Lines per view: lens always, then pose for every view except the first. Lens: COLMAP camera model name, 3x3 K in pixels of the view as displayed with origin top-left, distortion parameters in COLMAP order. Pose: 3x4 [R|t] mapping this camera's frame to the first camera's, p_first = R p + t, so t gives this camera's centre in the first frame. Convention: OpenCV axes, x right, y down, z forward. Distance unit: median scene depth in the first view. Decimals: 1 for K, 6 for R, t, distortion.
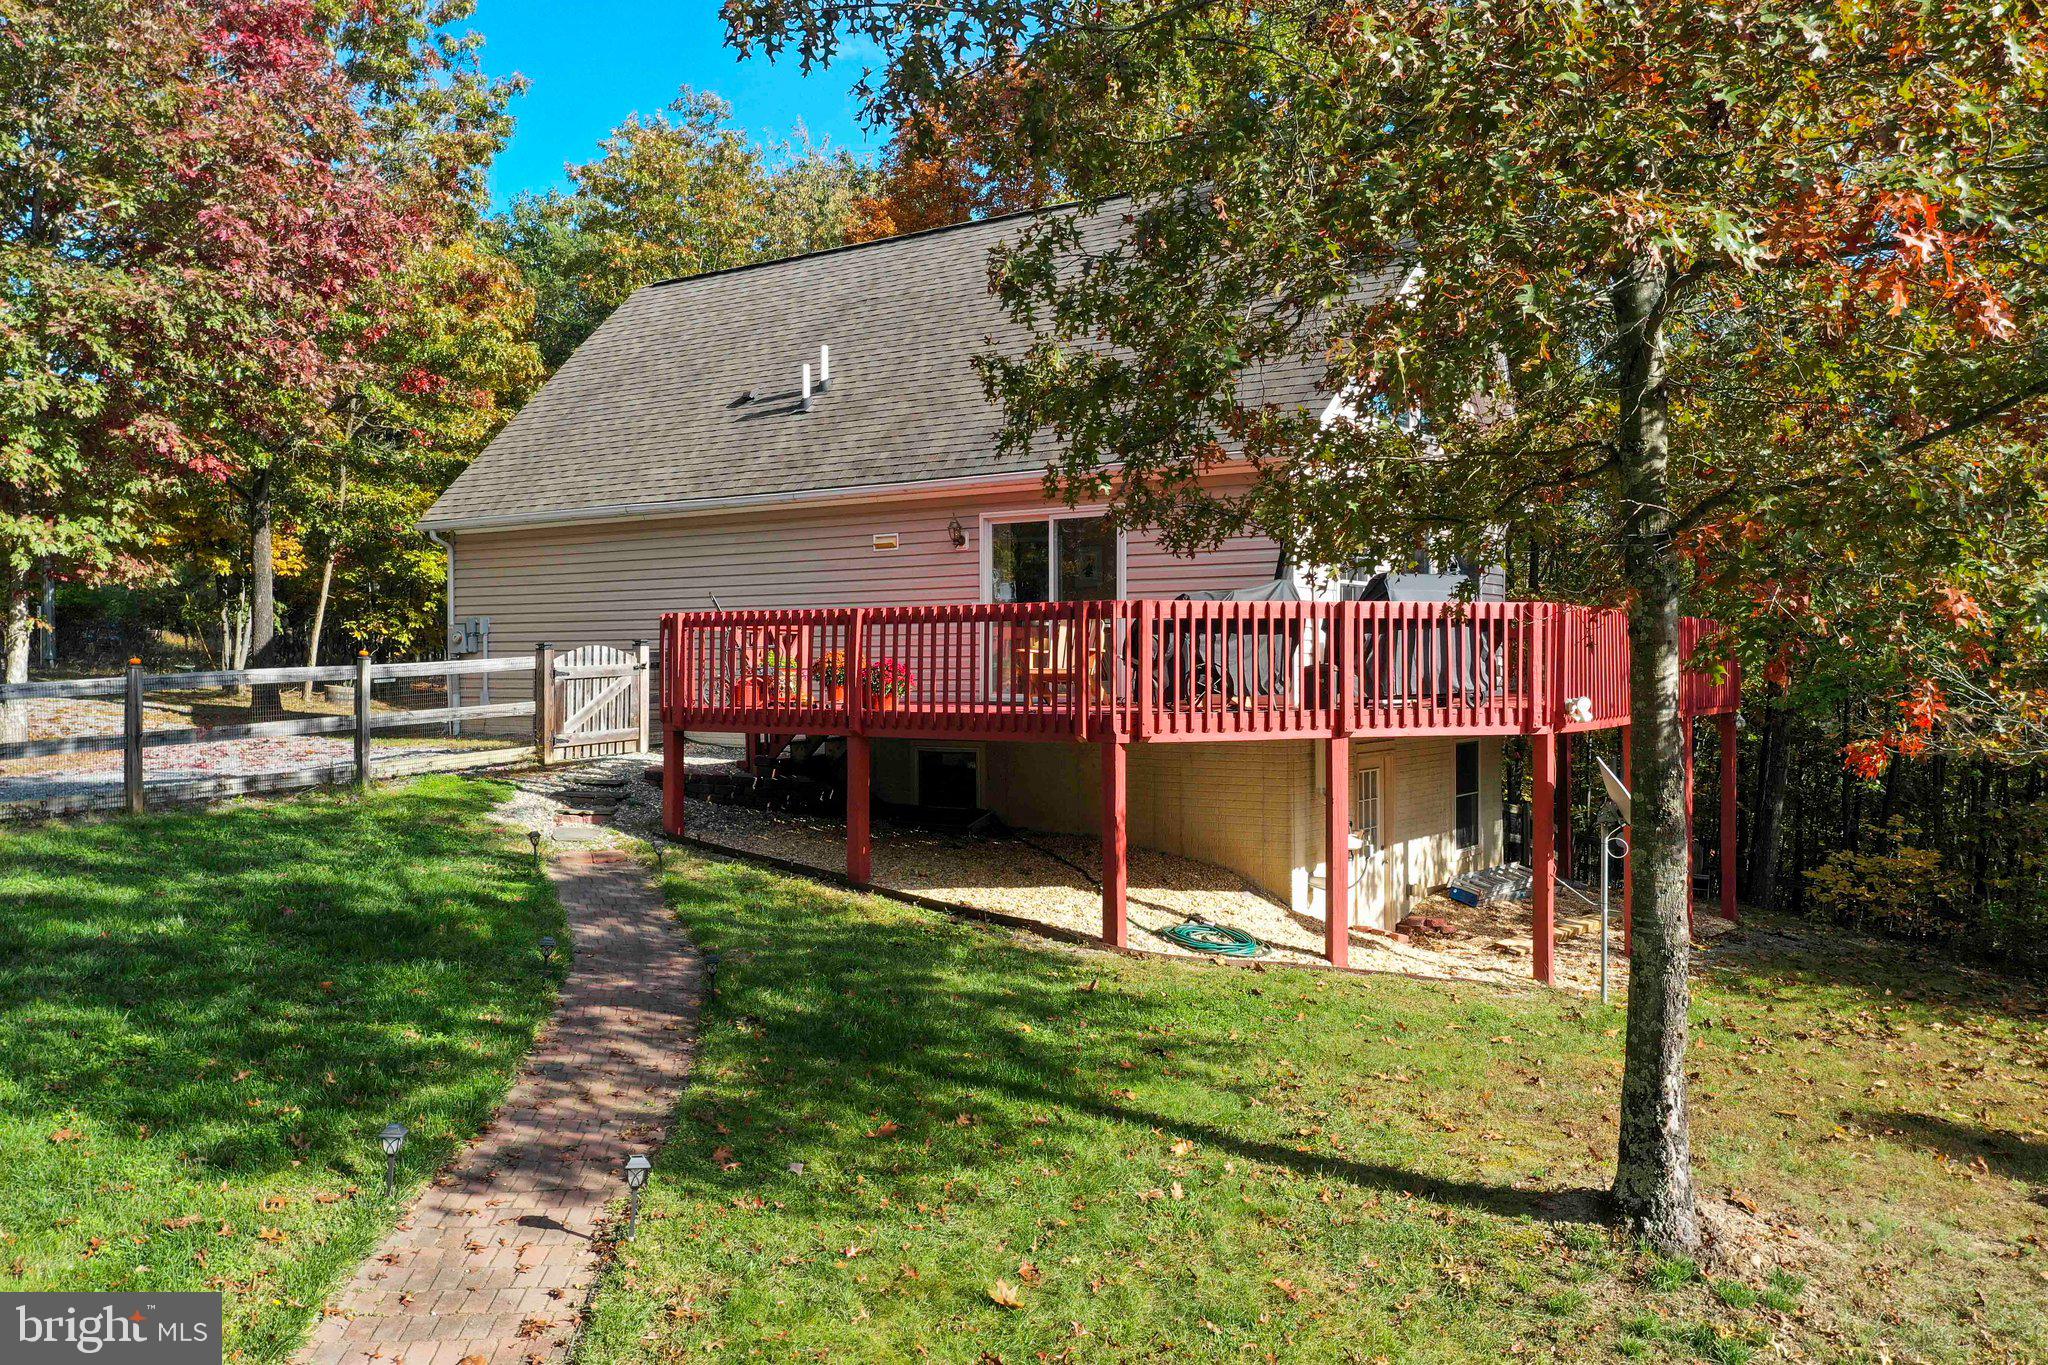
lens RADIAL K [[1624.7, 0, 1028.8], [0, 1624.7, 692.1], [0, 0, 1]] dist [-0.008634, -0.009806]
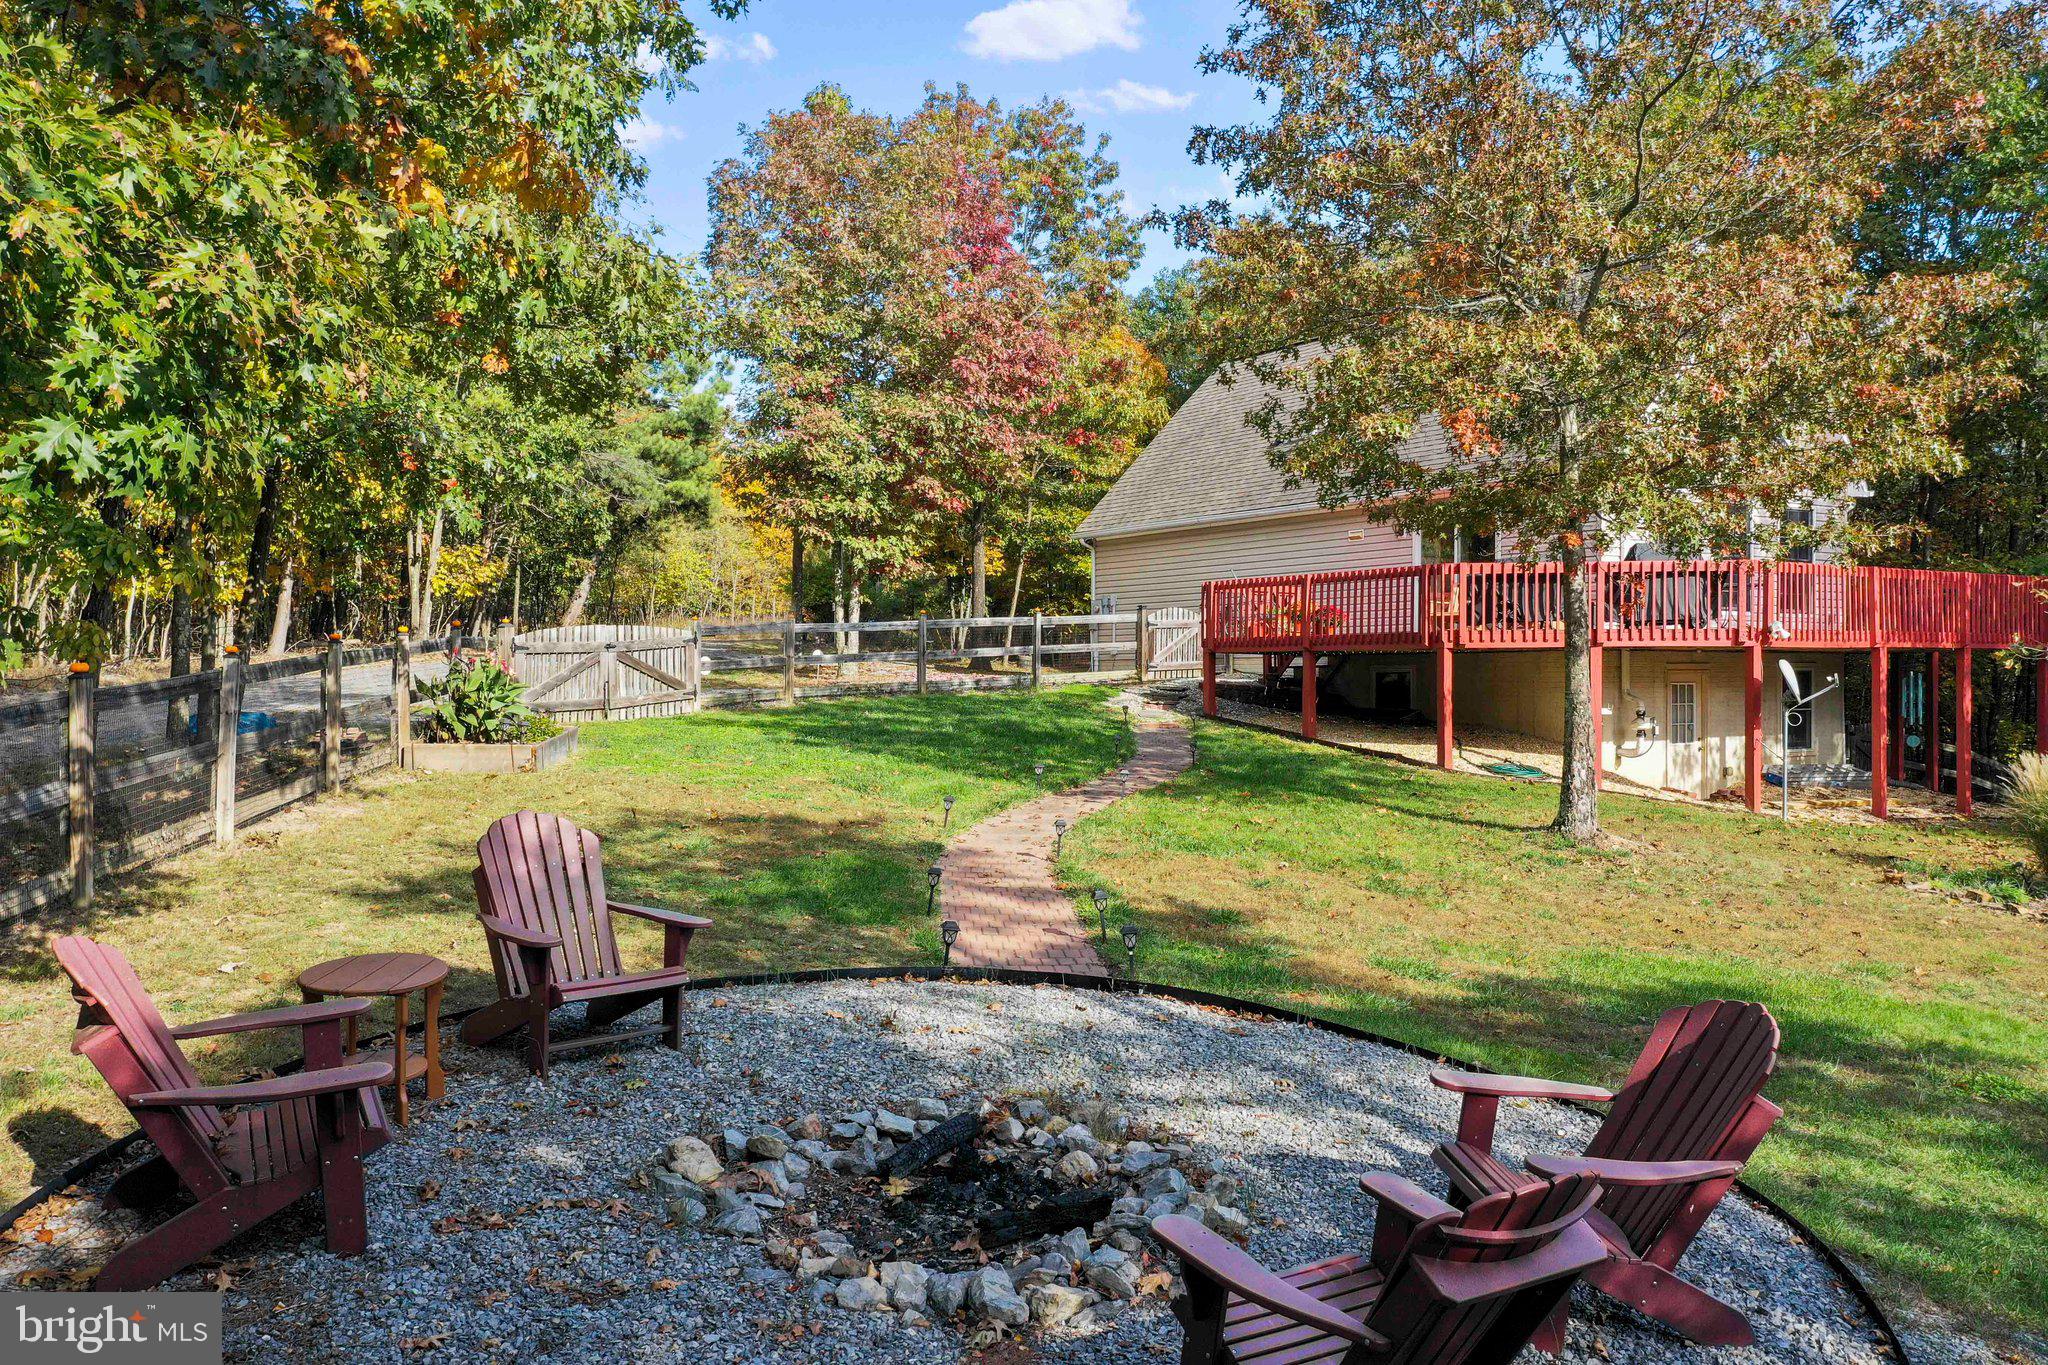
lens RADIAL K [[1624.7, 0, 1028.8], [0, 1624.7, 692.1], [0, 0, 1]] dist [-0.008634, -0.009806]
pose [[0.919902, 0.003479, -0.392134, 0.235546], [-0.004911, 0.999984, -0.002648, 0.061845], [0.392118, 0.004361, 0.919904, -0.538169]]
